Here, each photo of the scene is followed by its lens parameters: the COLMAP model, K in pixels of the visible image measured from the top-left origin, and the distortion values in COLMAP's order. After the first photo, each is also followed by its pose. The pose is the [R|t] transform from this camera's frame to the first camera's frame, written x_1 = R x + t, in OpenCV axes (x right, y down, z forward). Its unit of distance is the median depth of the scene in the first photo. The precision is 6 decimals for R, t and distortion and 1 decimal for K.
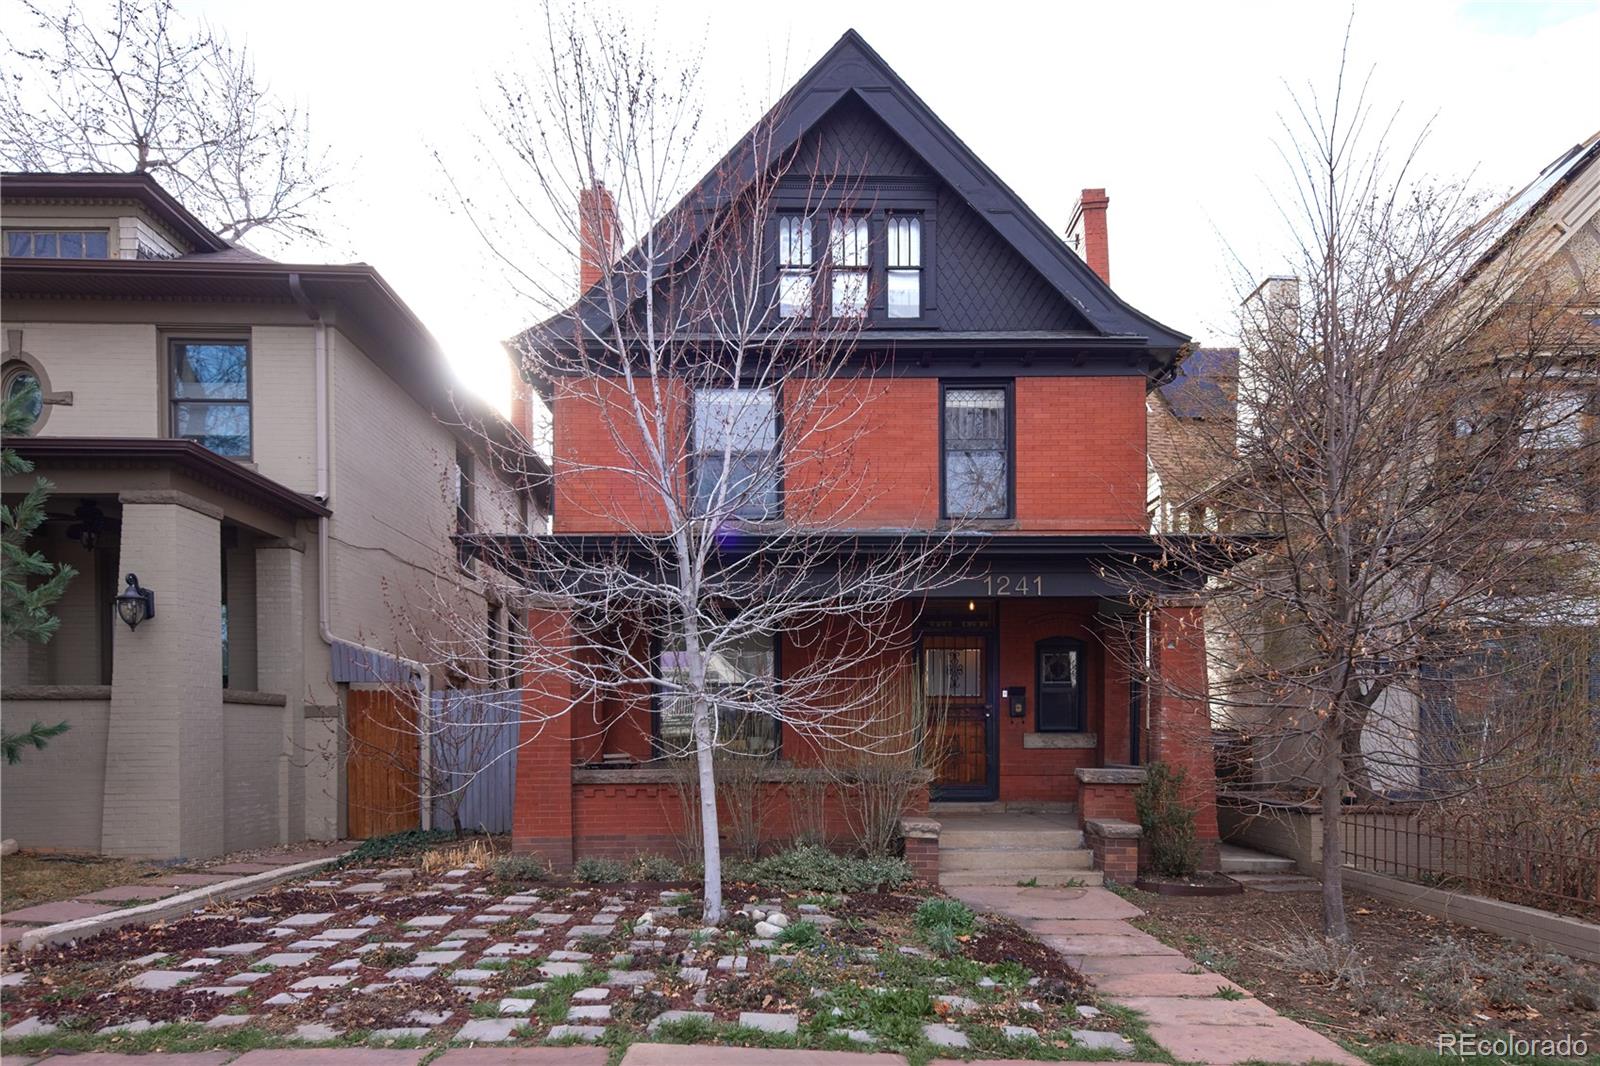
lens RADIAL K [[967.7, 0, 802.3], [0, 967.7, 750.6], [0, 0, 1]] dist [0.027388, 0.001935]
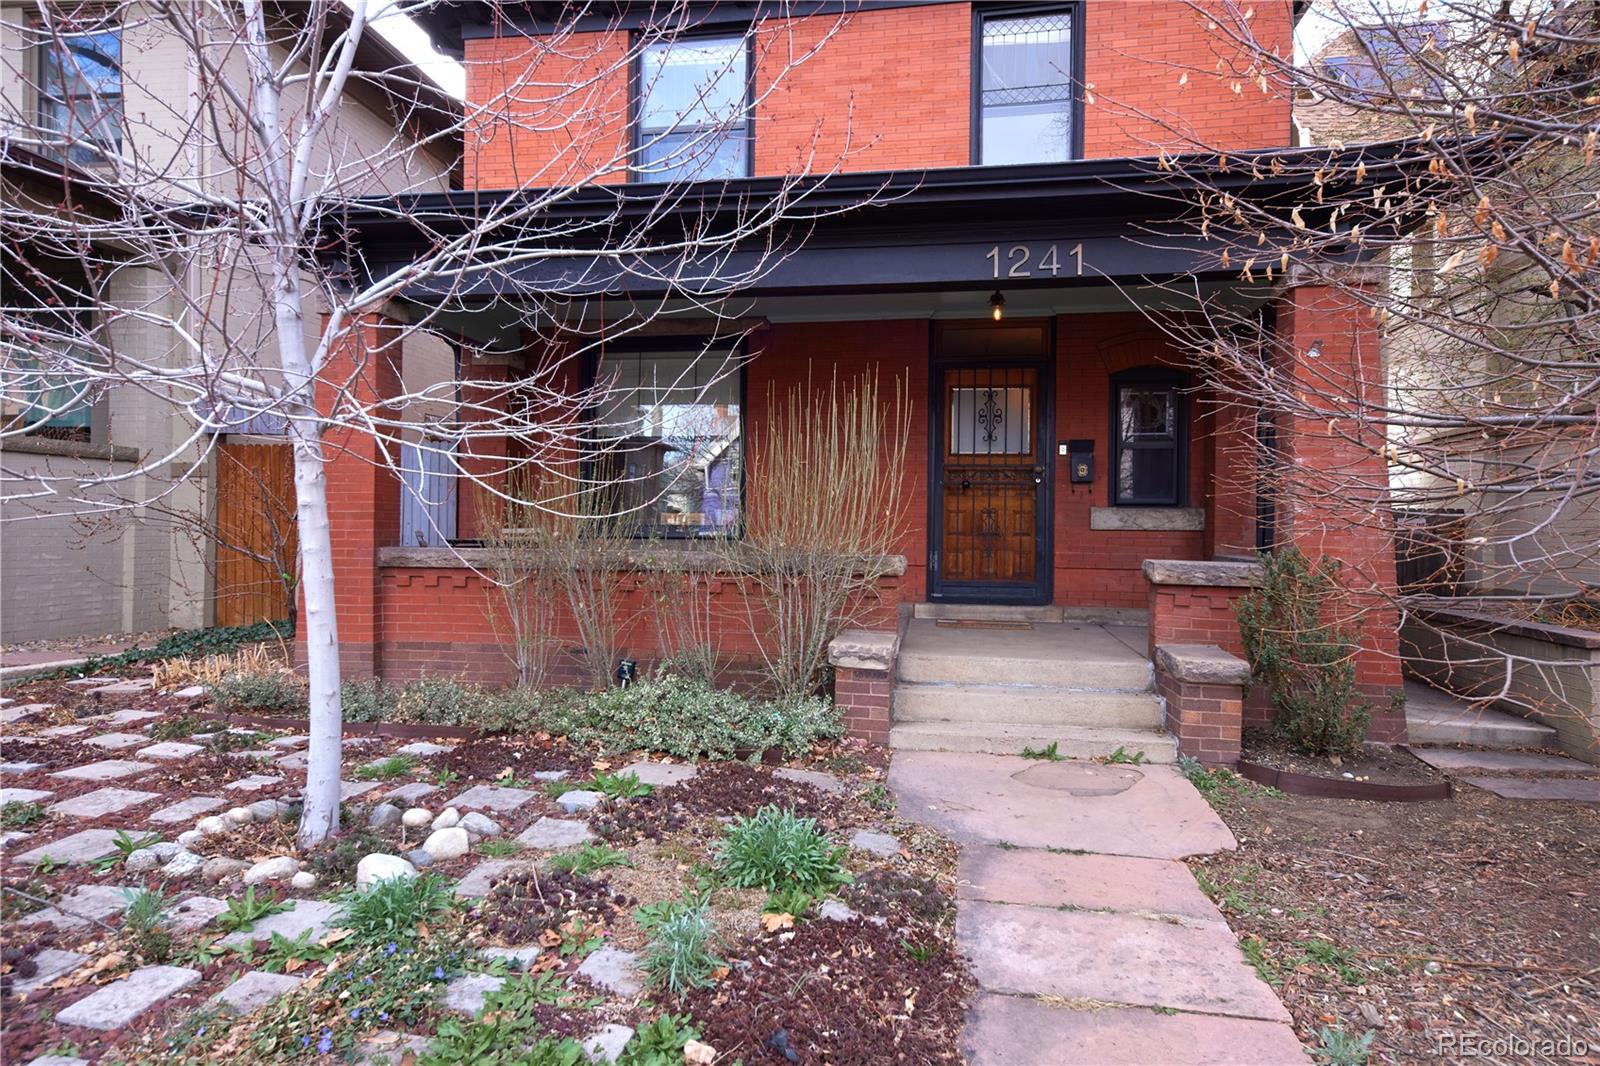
lens RADIAL K [[932.8, 0, 795.3], [0, 932.8, 522.4], [0, 0, 1]] dist [0.013767, 0.023661]
pose [[0.984220, 0.013866, -0.176405, 0.171397], [-0.016982, 0.999725, -0.016166, 0.008440], [0.176132, 0.018907, 0.984185, 0.385359]]
